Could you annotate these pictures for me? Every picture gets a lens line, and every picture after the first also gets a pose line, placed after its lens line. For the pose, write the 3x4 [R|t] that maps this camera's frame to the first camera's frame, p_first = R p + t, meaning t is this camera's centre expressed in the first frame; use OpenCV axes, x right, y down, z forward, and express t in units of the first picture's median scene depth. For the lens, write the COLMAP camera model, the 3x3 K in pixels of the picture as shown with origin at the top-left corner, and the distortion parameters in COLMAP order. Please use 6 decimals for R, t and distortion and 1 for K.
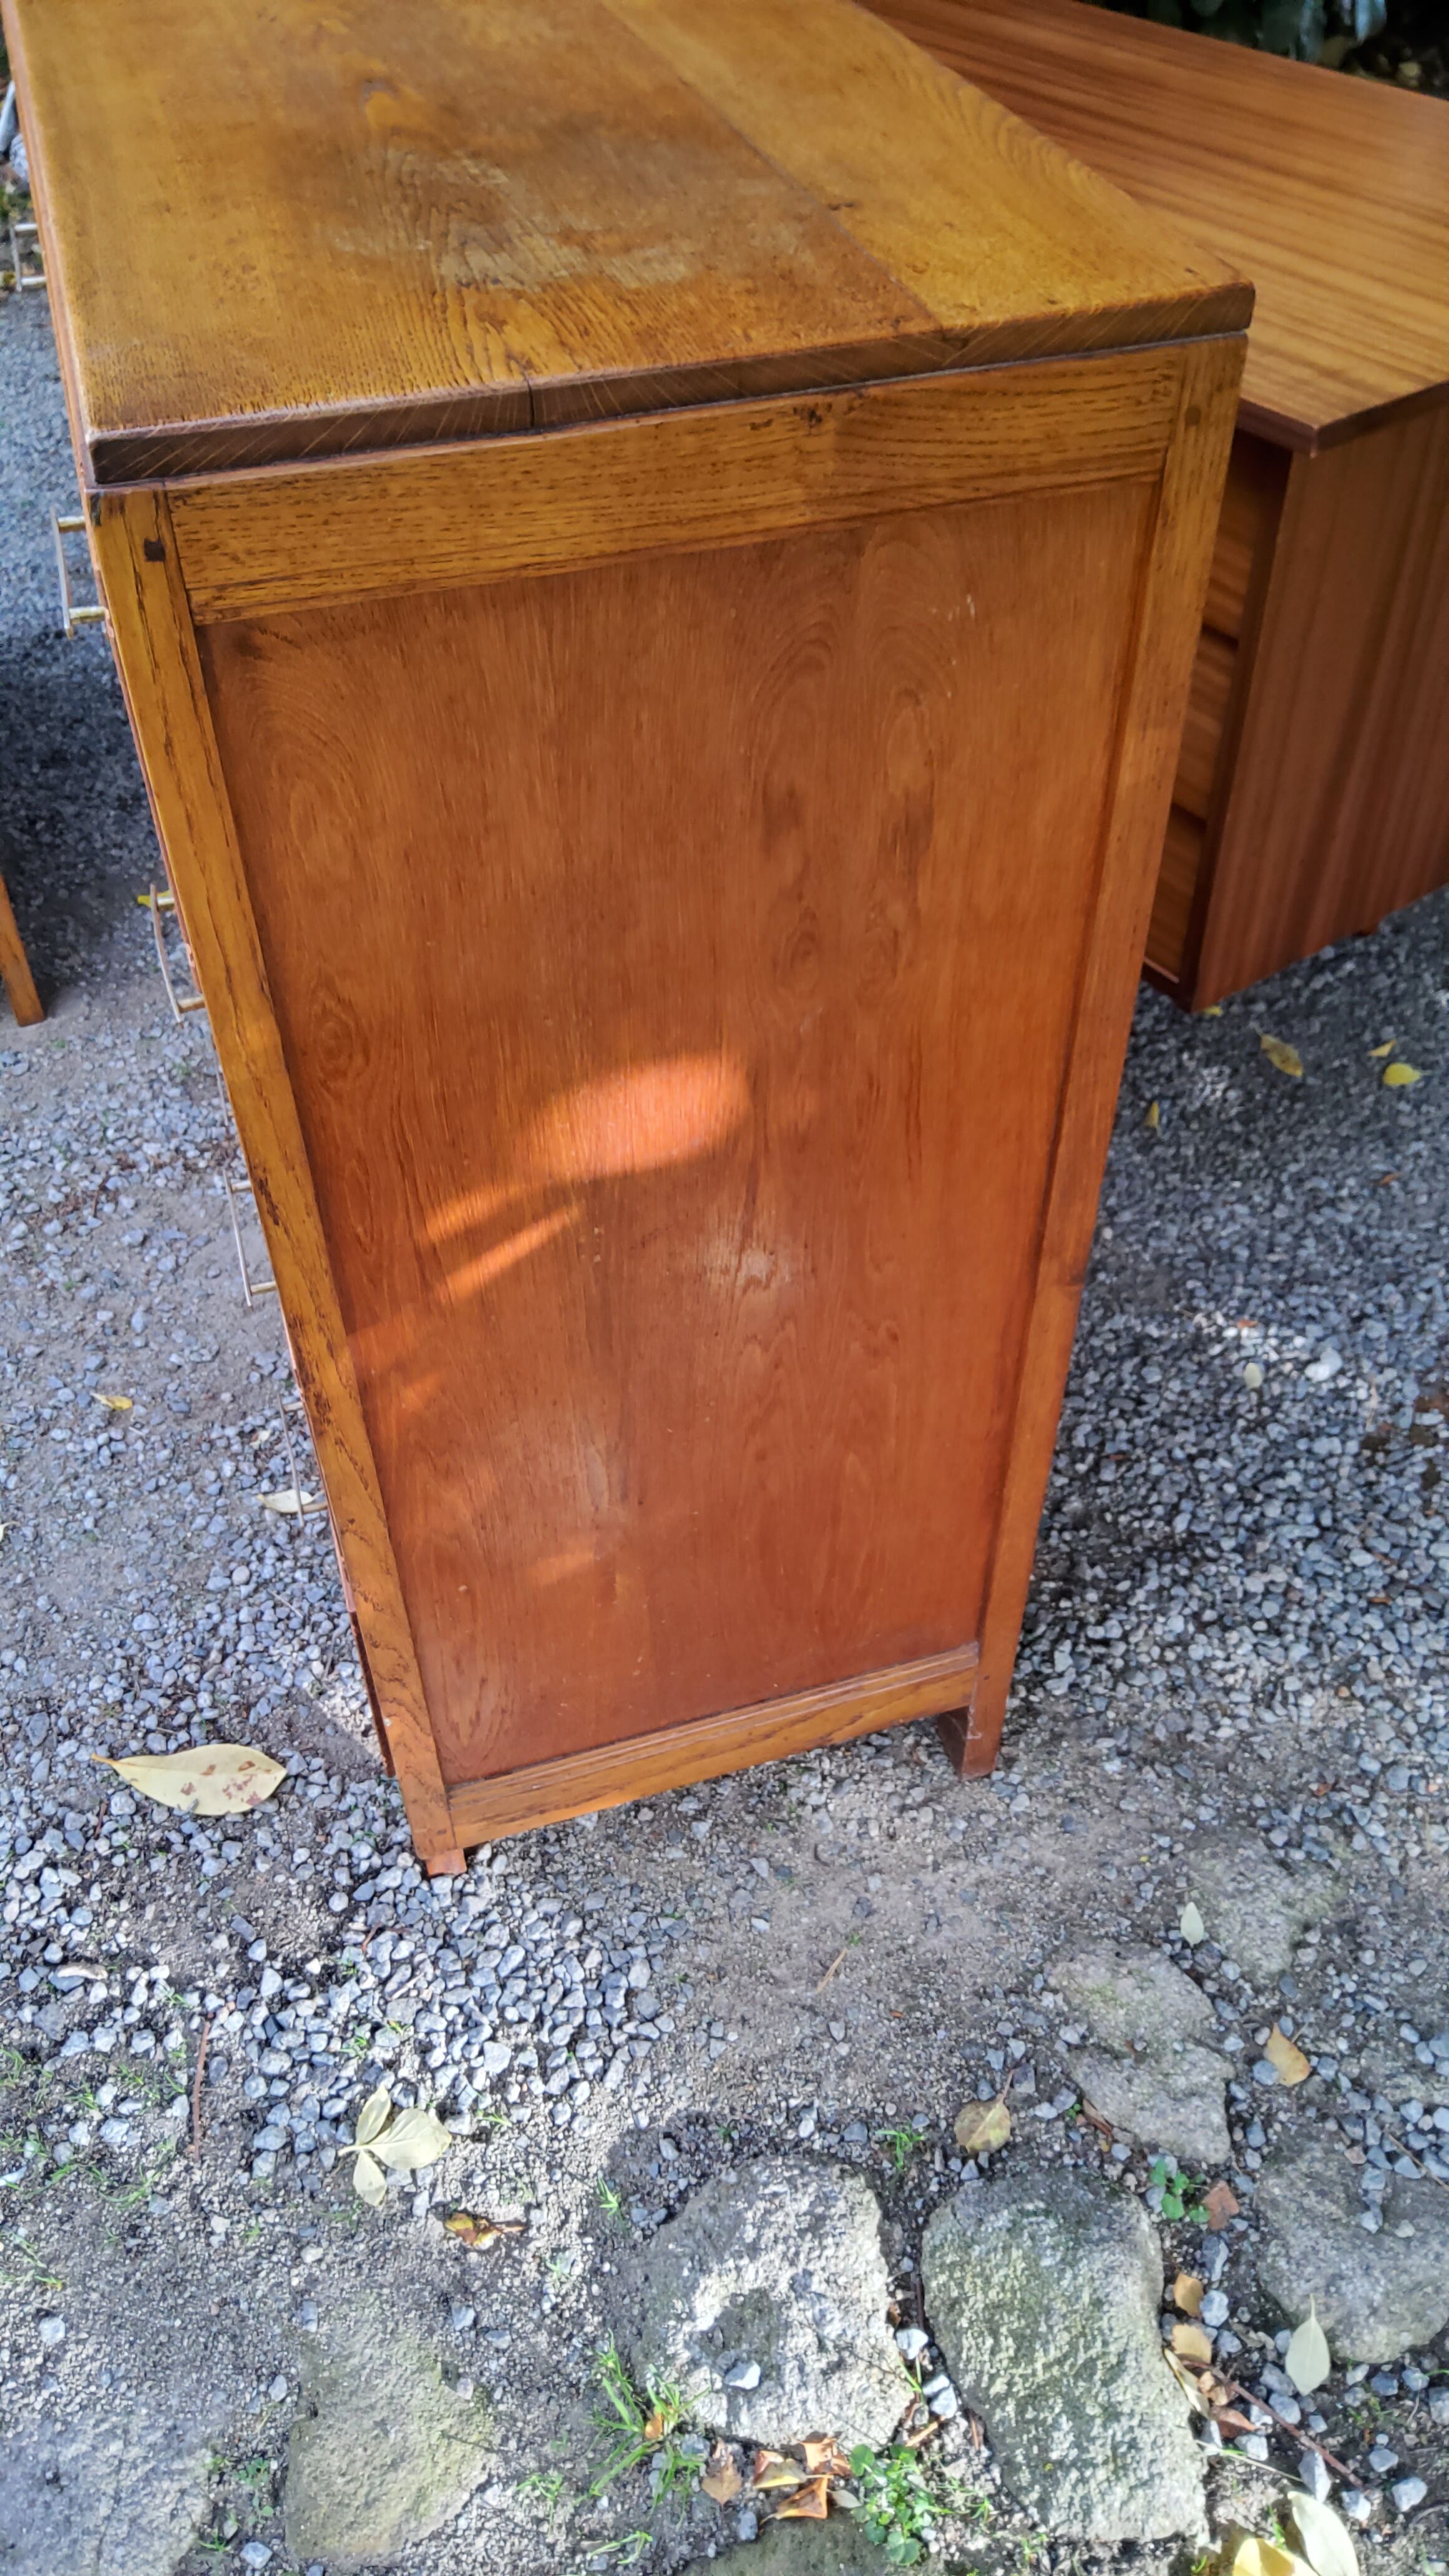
lens RADIAL K [[1904.5, 0, 726.2], [0, 1904.5, 1281.6], [0, 0, 1]] dist [0.065010, -0.129572]
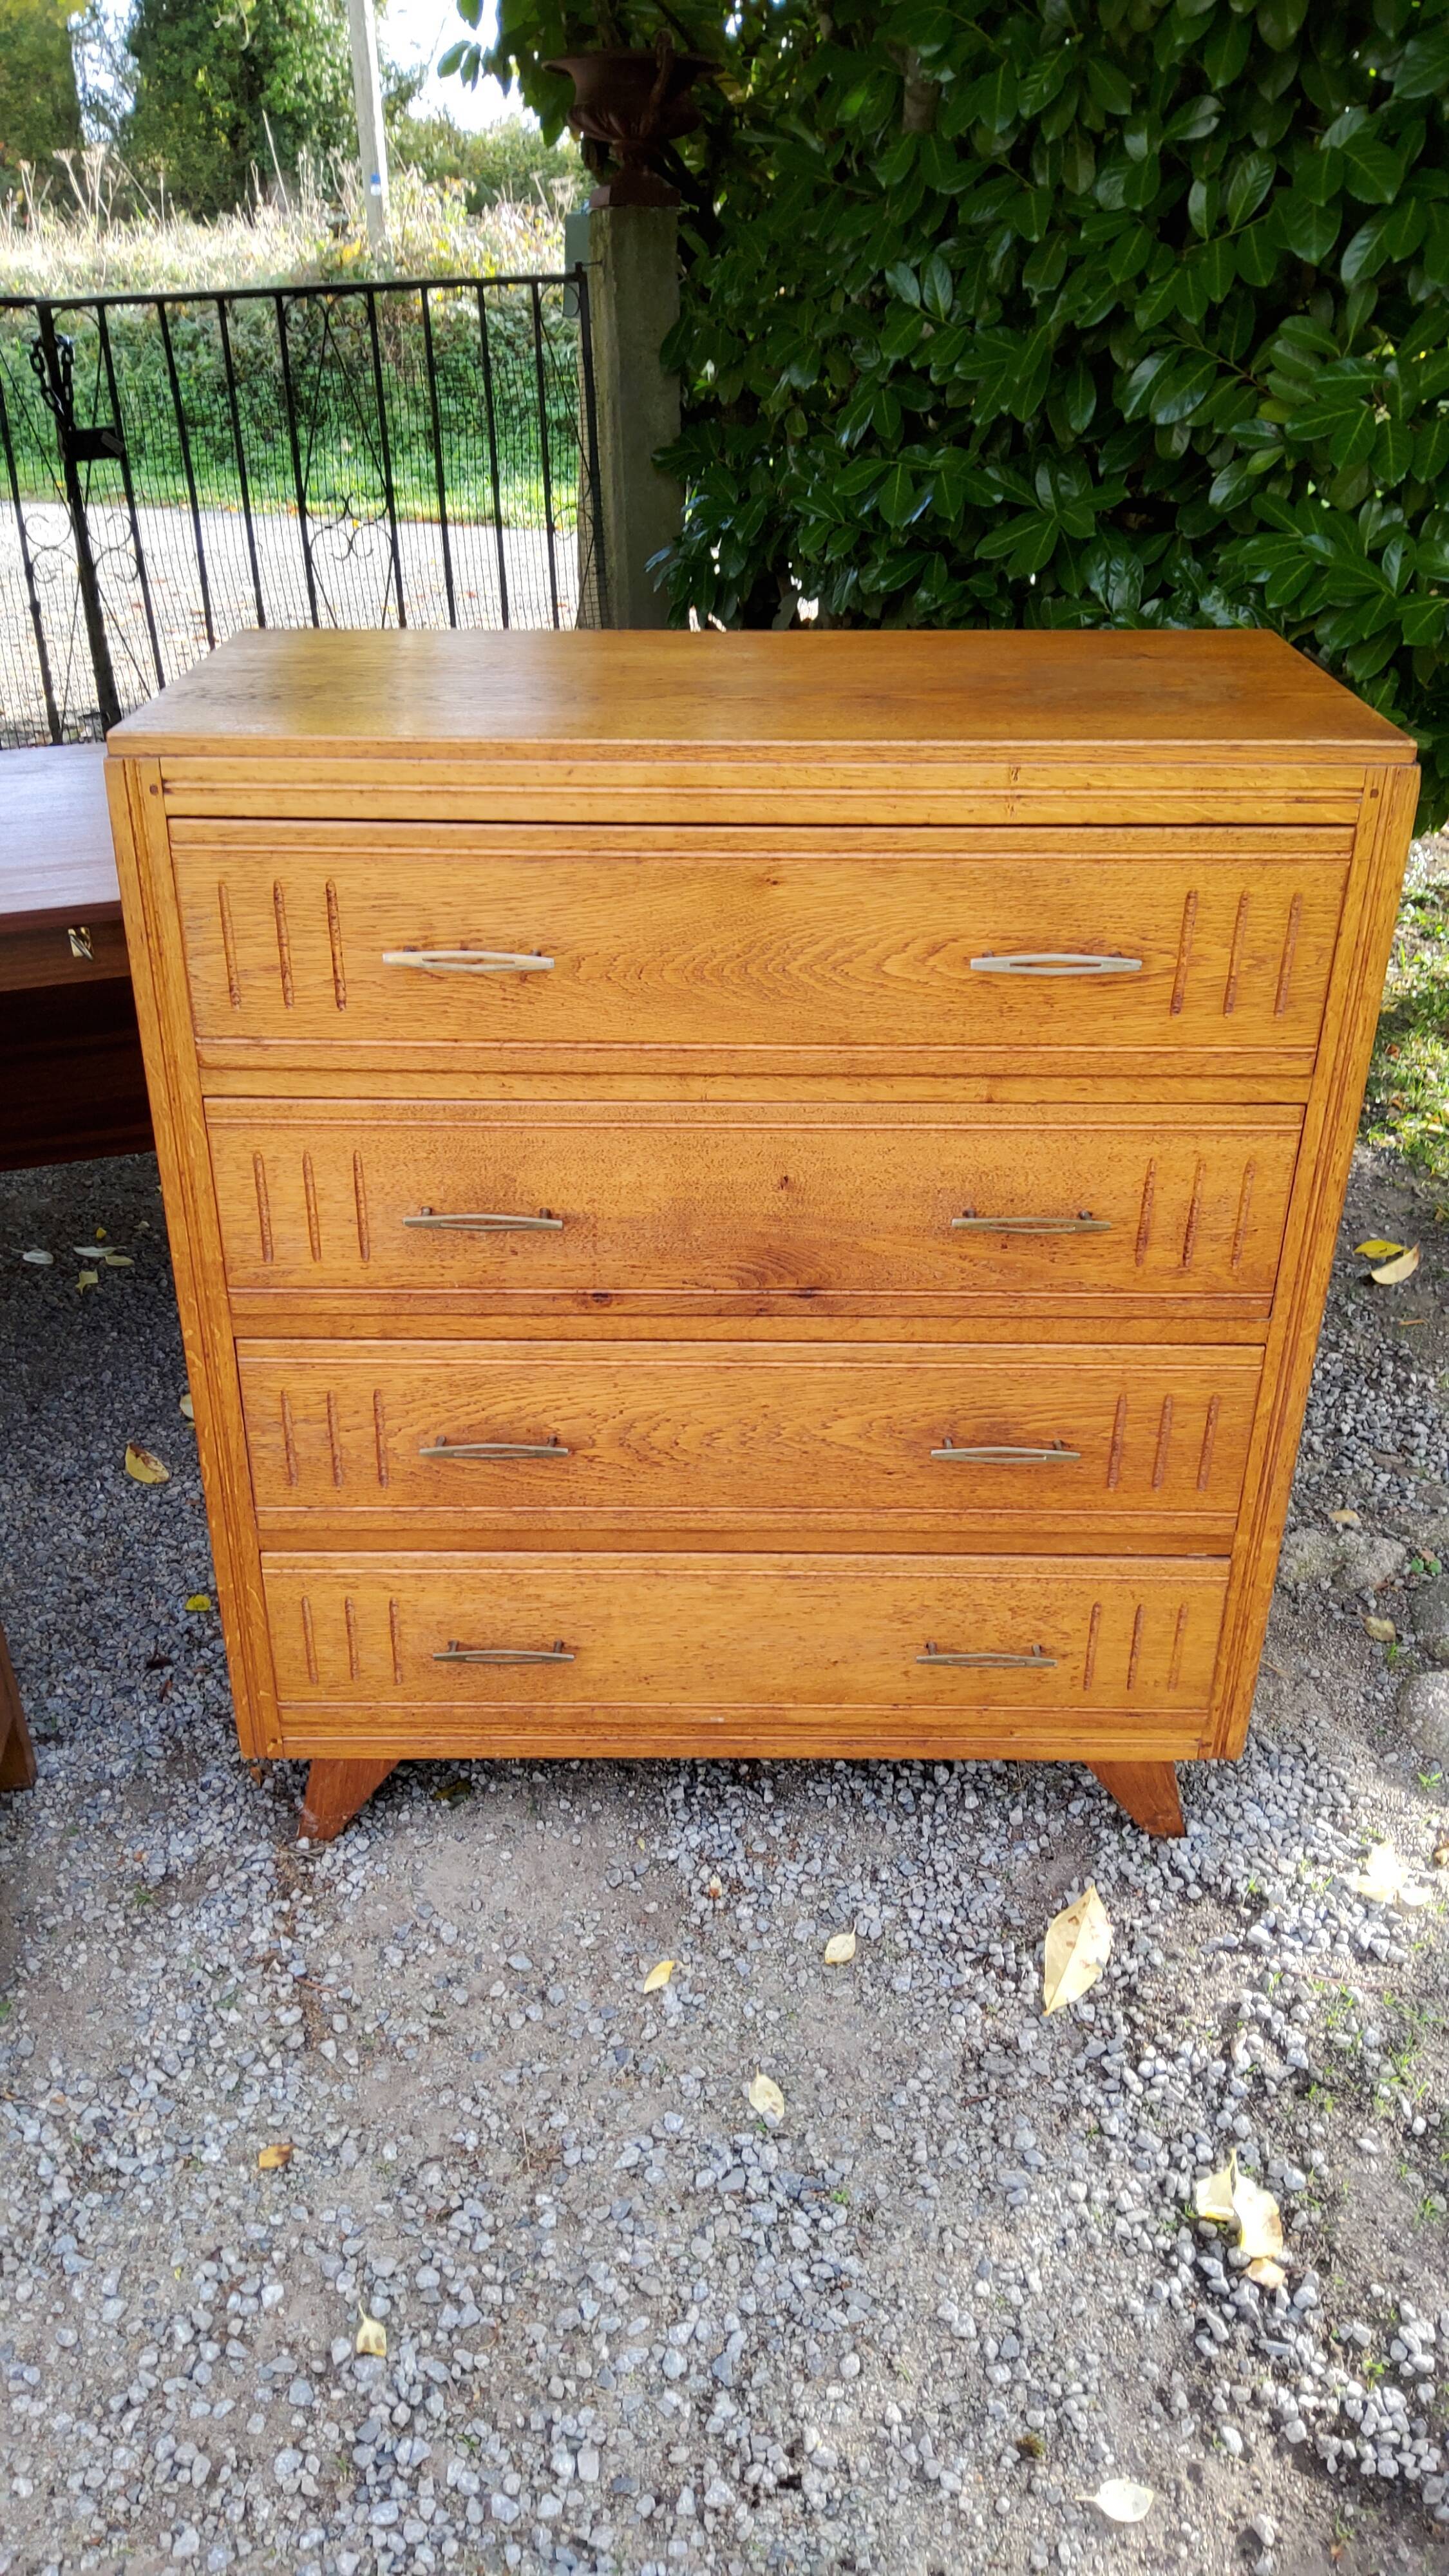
lens RADIAL K [[1866.9, 0, 724.9], [0, 1866.9, 1277.9], [0, 0, 1]] dist [0.072769, -0.098074]
pose [[0.309519, -0.451823, 0.836692, -1.161062], [0.683817, 0.717184, 0.134321, -0.359408], [-0.660751, 0.530569, 0.530946, 0.302134]]
